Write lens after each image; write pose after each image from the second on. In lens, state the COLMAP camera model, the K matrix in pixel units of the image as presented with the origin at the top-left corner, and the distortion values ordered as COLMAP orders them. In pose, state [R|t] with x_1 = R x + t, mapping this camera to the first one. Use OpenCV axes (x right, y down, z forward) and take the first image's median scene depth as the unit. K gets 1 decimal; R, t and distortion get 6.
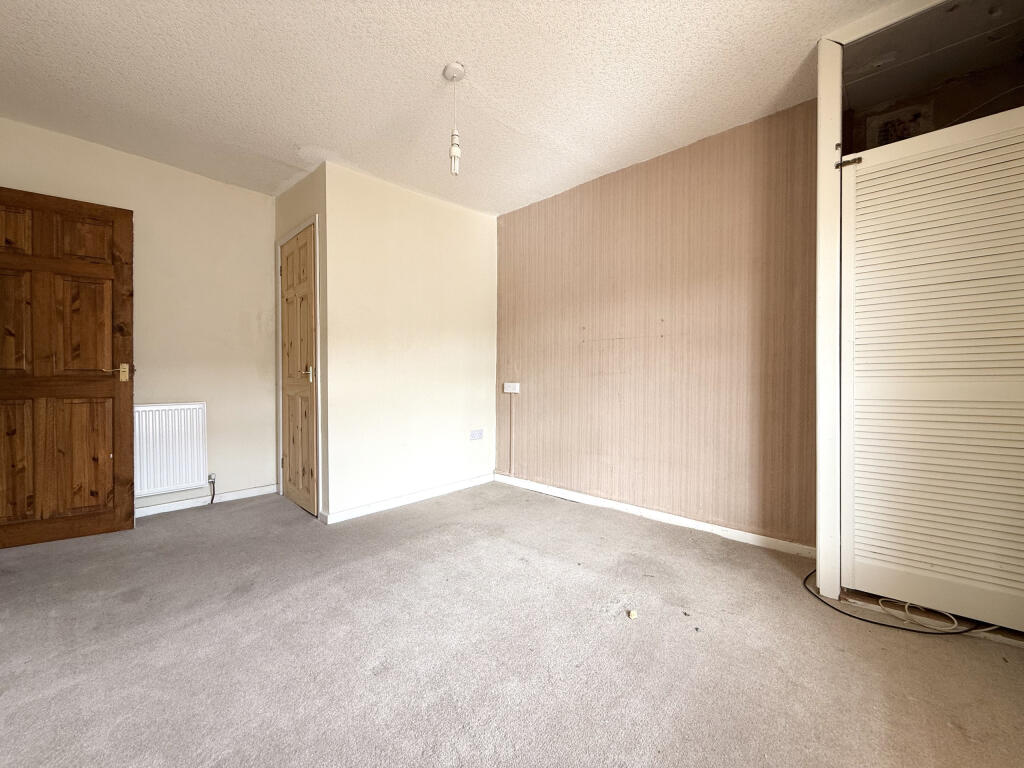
lens RADIAL K [[408.9, 0, 508.2], [0, 408.9, 382.9], [0, 0, 1]] dist [0.001227, -0.000025]
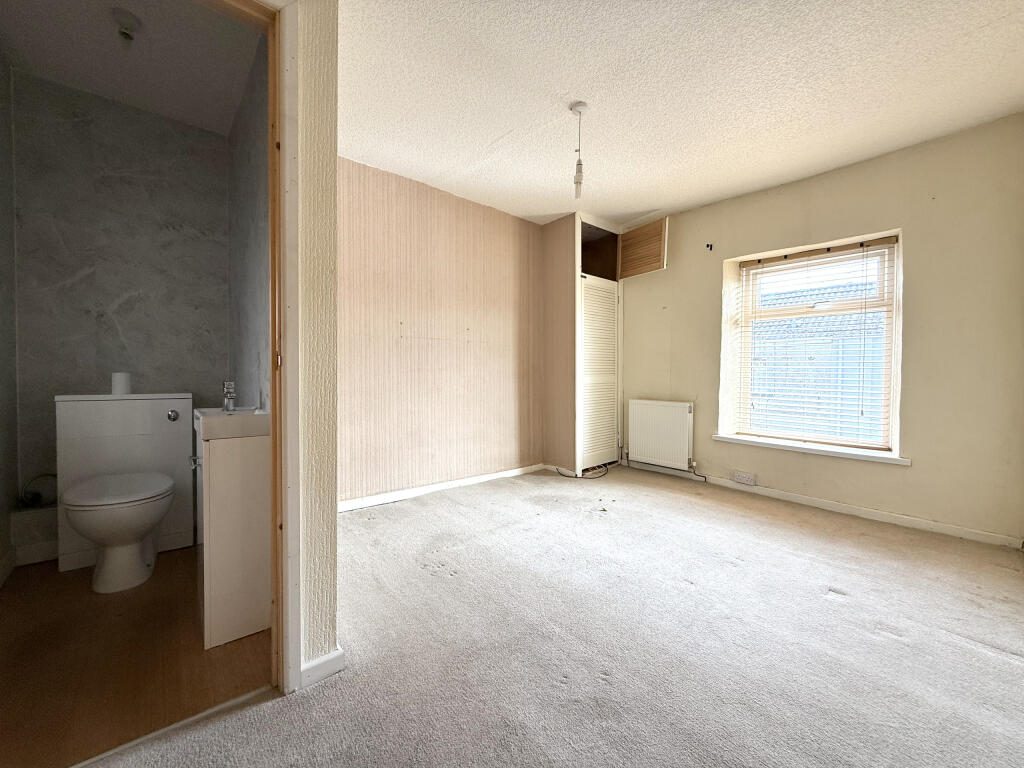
lens RADIAL K [[408.9, 0, 508.2], [0, 408.9, 382.9], [0, 0, 1]] dist [0.001227, -0.000025]
pose [[0.110609, -0.027899, 0.993472, -0.976667], [0.004383, 0.999610, 0.027583, -0.020723], [-0.993854, 0.001303, 0.110689, 0.803419]]
